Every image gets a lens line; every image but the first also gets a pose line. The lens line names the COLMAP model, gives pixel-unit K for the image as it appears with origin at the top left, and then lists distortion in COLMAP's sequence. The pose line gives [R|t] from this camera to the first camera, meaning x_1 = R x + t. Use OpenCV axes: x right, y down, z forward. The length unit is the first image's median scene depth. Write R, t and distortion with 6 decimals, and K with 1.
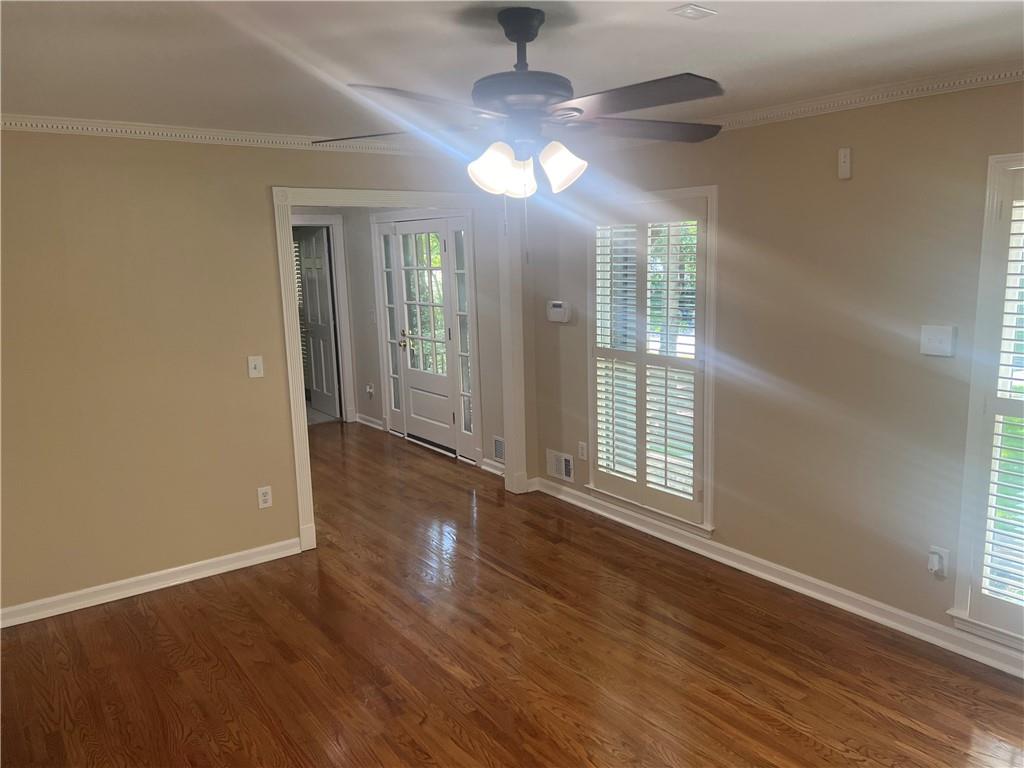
lens RADIAL K [[769.6, 0, 513.0], [0, 769.6, 387.1], [0, 0, 1]] dist [0.007152, 0.000738]
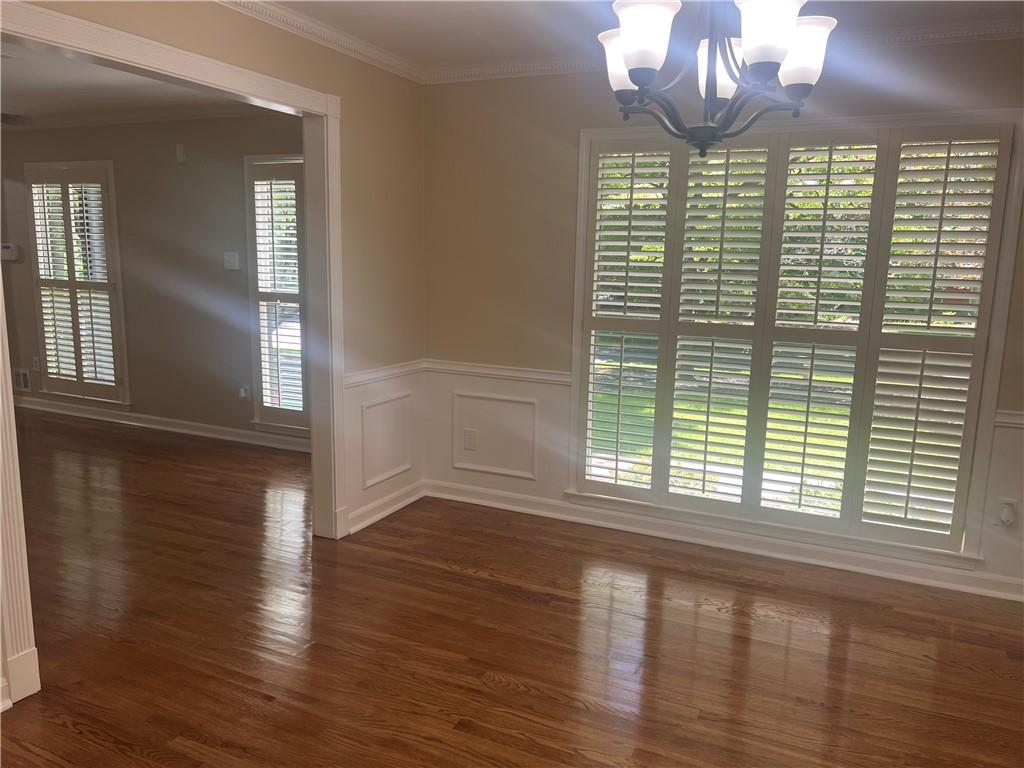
lens RADIAL K [[769.6, 0, 513.4], [0, 769.6, 379.8], [0, 0, 1]] dist [0.007152, 0.000738]
pose [[0.868108, -0.033168, 0.495266, 0.162854], [0.039159, 0.999232, -0.001719, 0.162510], [-0.494828, 0.020886, 0.868740, -0.558035]]
